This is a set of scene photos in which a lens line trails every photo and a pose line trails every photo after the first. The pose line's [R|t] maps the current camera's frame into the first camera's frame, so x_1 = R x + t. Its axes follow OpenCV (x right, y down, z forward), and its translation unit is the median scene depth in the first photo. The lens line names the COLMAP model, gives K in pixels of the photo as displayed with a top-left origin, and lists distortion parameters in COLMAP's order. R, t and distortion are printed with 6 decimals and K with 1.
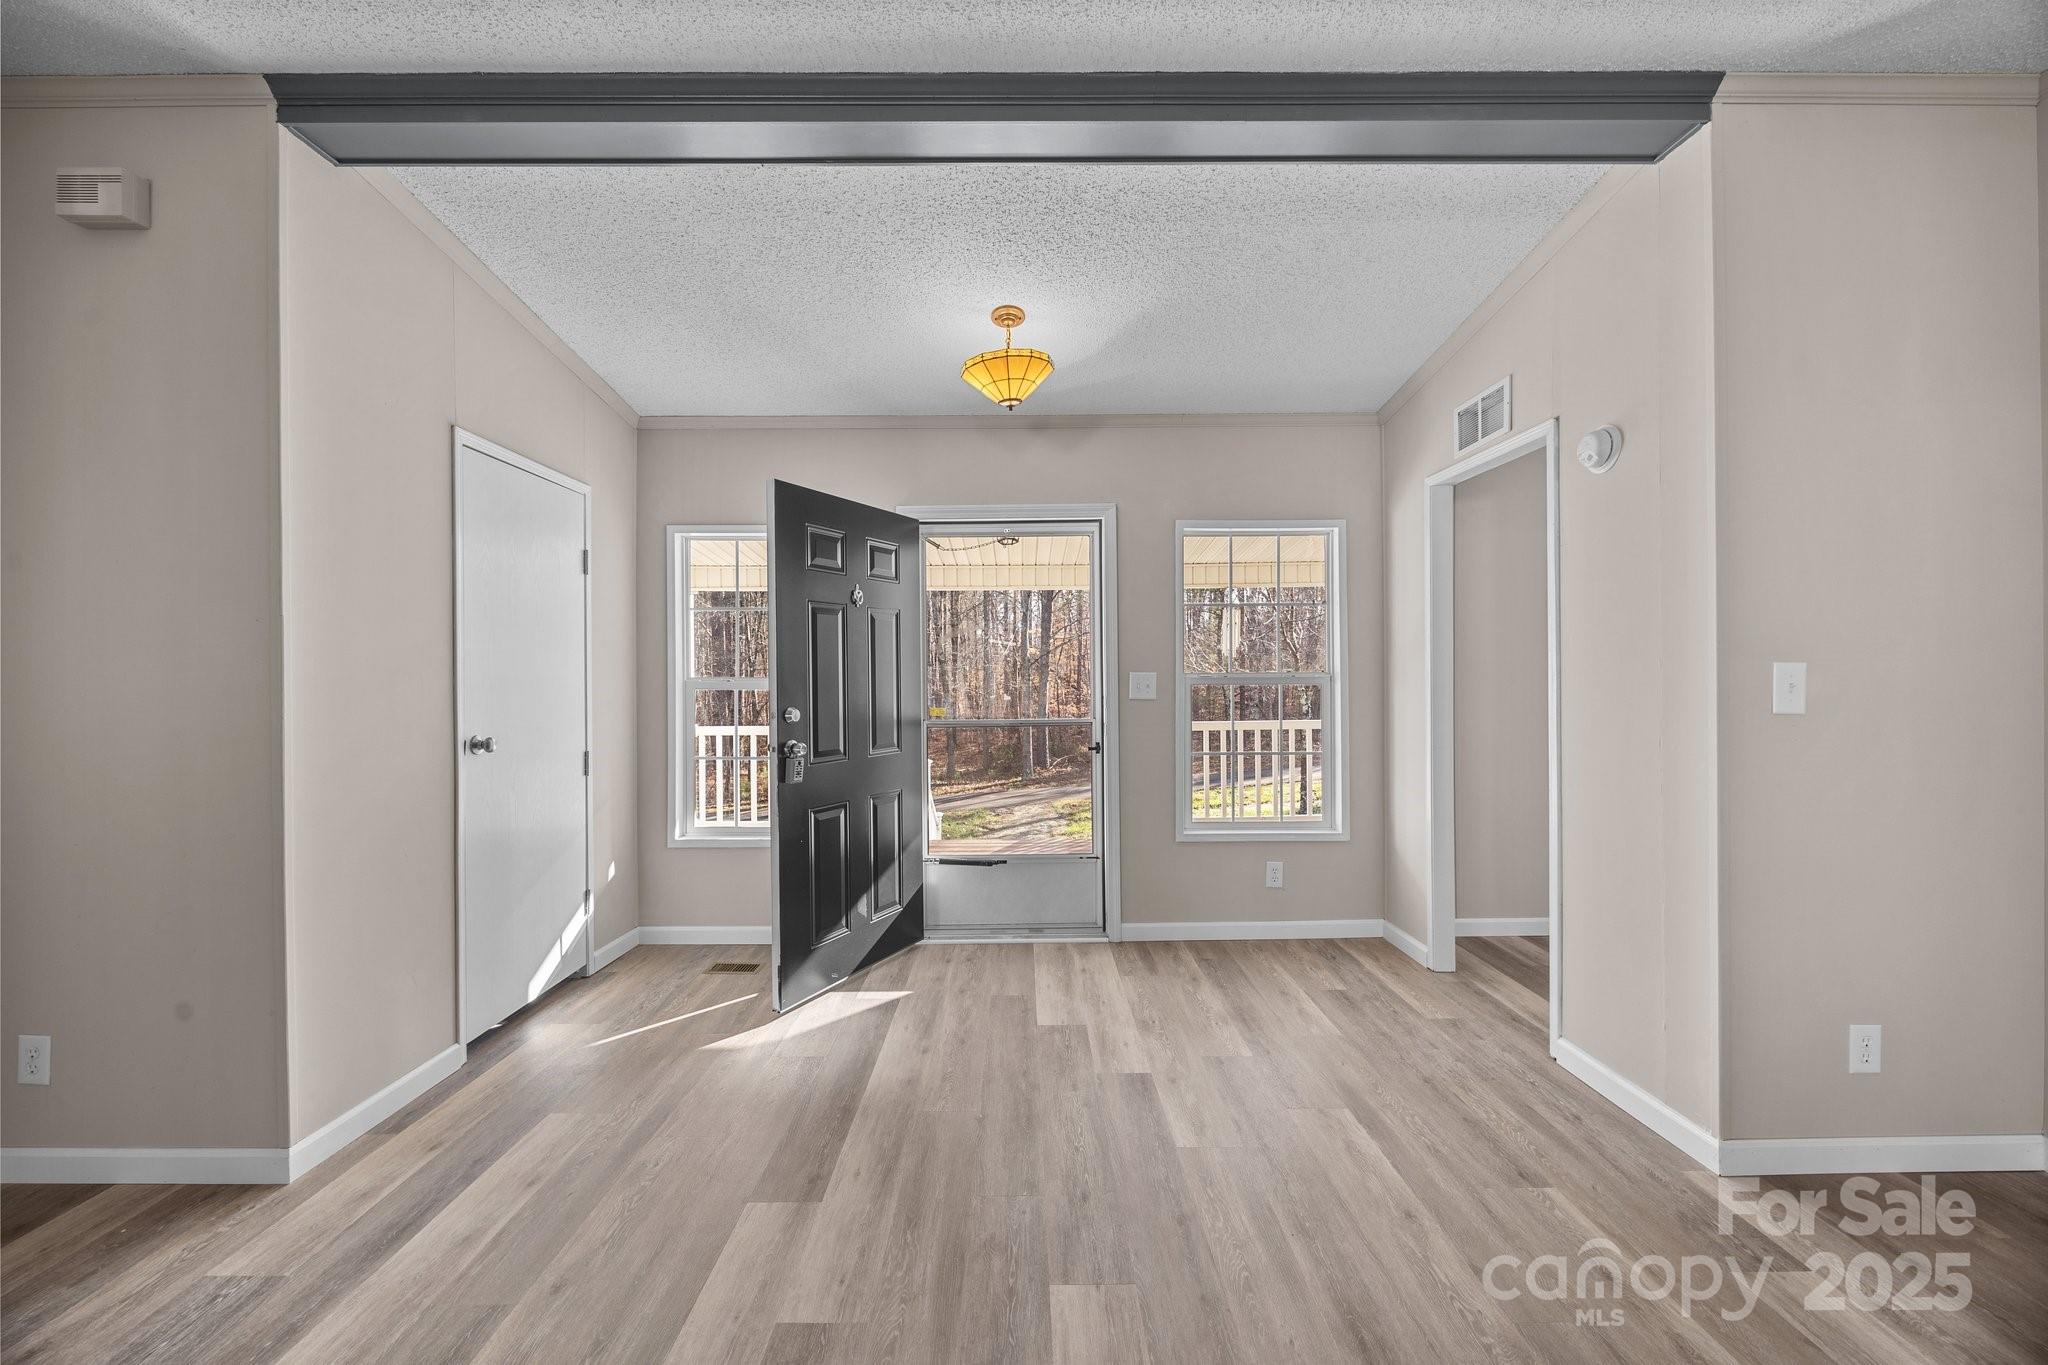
lens RADIAL K [[779.5, 0, 1020.0], [0, 779.5, 681.7], [0, 0, 1]] dist [-0.002521, 0.000326]
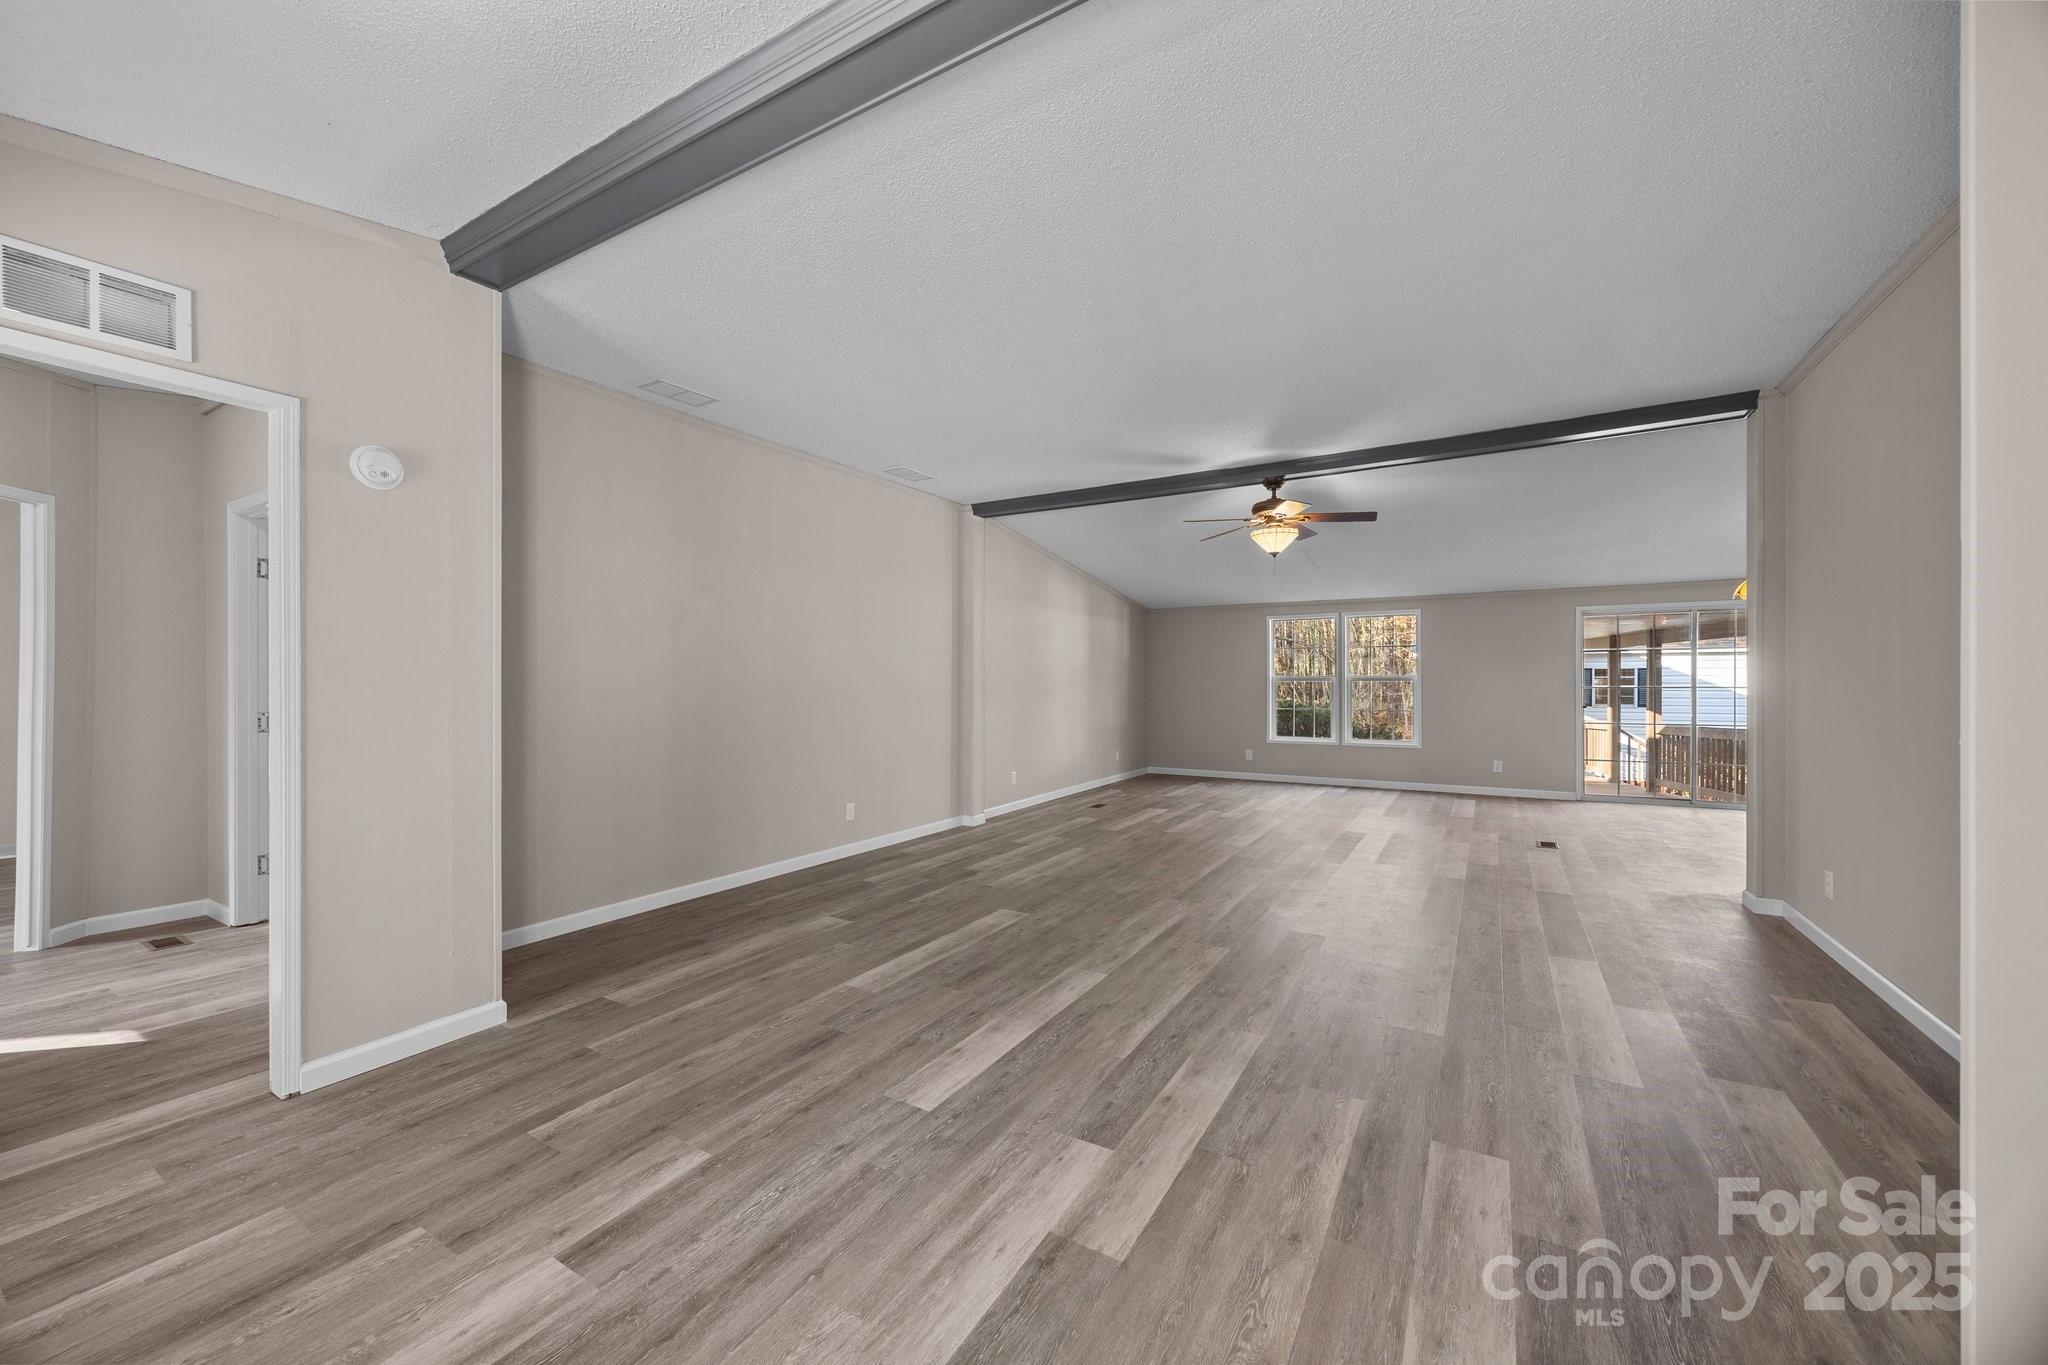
lens RADIAL K [[779.5, 0, 1021.7], [0, 779.5, 680.1], [0, 0, 1]] dist [-0.002521, 0.000326]
pose [[-0.856979, 0.007717, 0.515293, -0.719806], [0.009406, 0.999956, 0.000668, 0.001565], [-0.515265, 0.005419, -0.857014, 1.830379]]
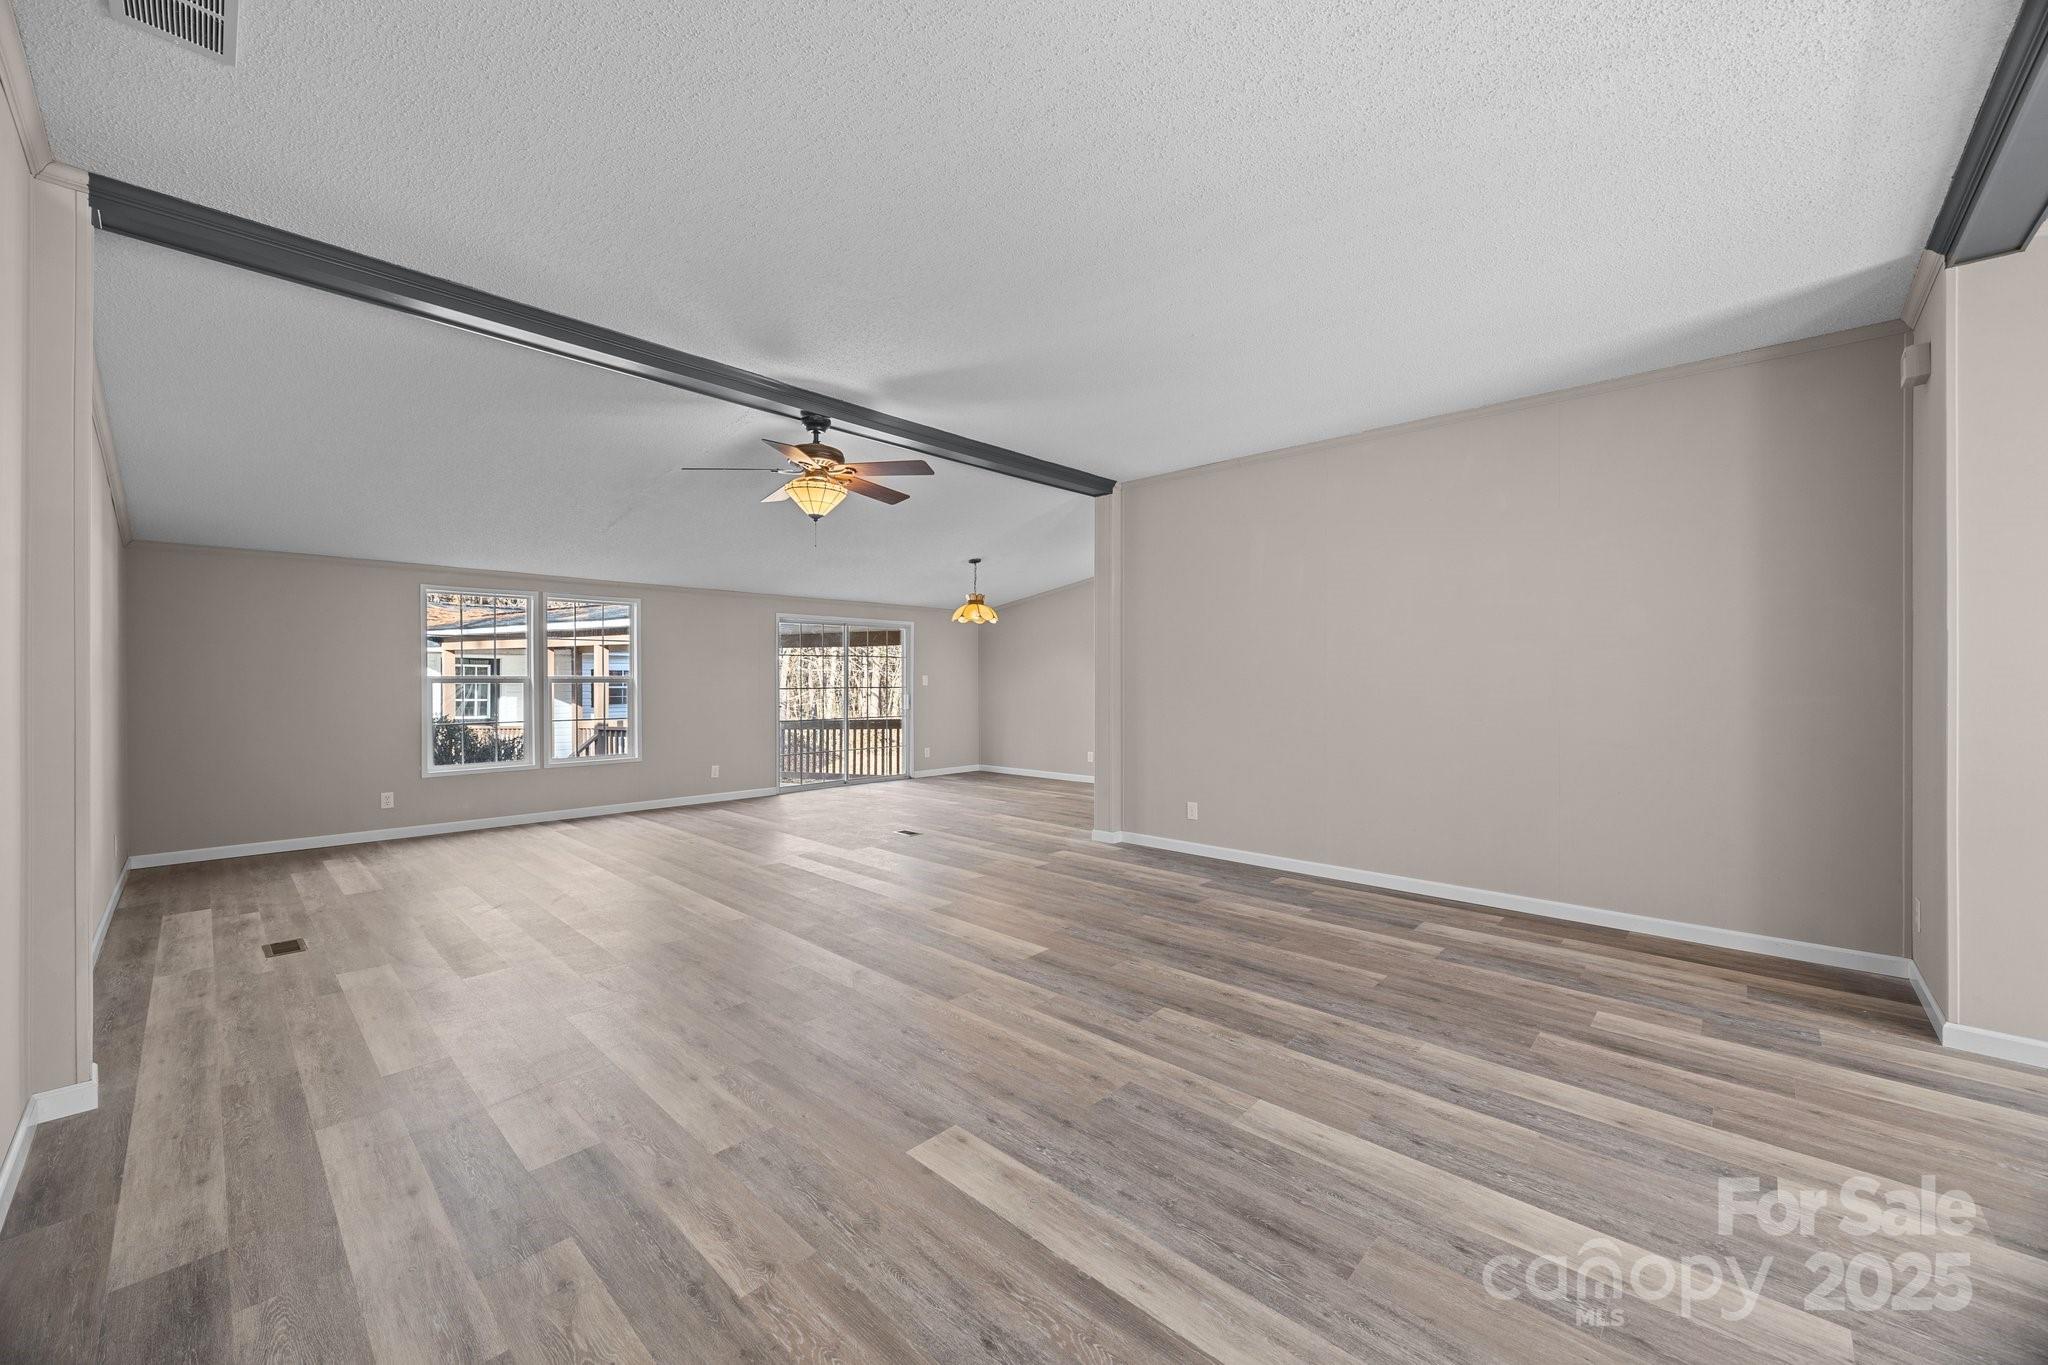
lens RADIAL K [[779.5, 0, 1032.4], [0, 779.5, 675.4], [0, 0, 1]] dist [-0.002521, 0.000326]
pose [[-0.679846, 0.000766, -0.733355, 1.211278], [0.000048, 0.999999, 0.001000, -0.009976], [0.733355, 0.000645, -0.679845, 0.790550]]
